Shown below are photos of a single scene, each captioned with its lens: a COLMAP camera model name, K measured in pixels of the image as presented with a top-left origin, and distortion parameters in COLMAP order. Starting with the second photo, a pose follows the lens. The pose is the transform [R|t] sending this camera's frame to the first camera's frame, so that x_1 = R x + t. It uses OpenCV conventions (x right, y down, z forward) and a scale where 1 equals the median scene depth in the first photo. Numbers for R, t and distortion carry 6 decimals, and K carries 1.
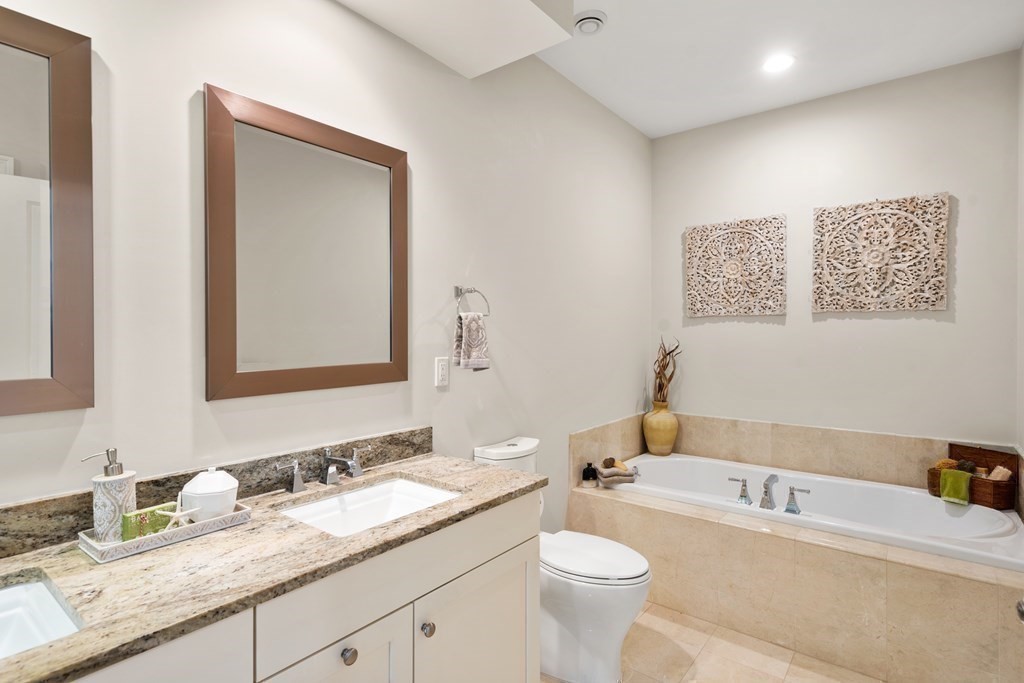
lens RADIAL K [[506.4, 0, 509.1], [0, 506.4, 341.7], [0, 0, 1]] dist [-0.002555, 0.000153]
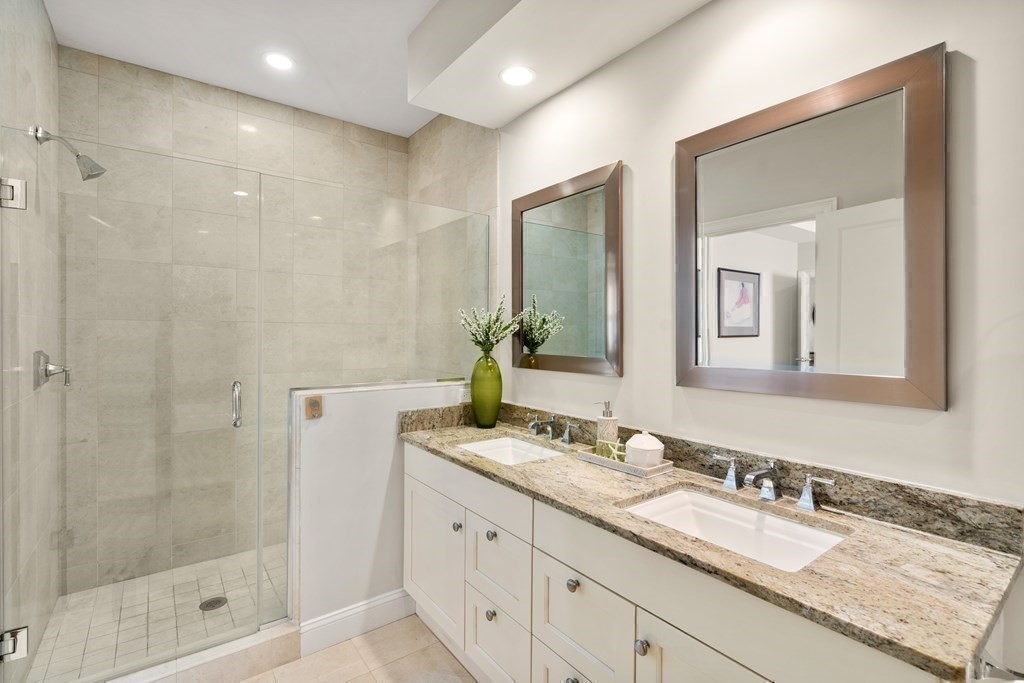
lens RADIAL K [[470.4, 0, 507.9], [0, 470.4, 334.0], [0, 0, 1]] dist [-0.001018, 0.002101]
pose [[-0.252240, 0.001984, -0.967663, 0.762689], [-0.017360, 0.999828, 0.006575, -0.017627], [0.967509, 0.018457, -0.252163, 0.983357]]
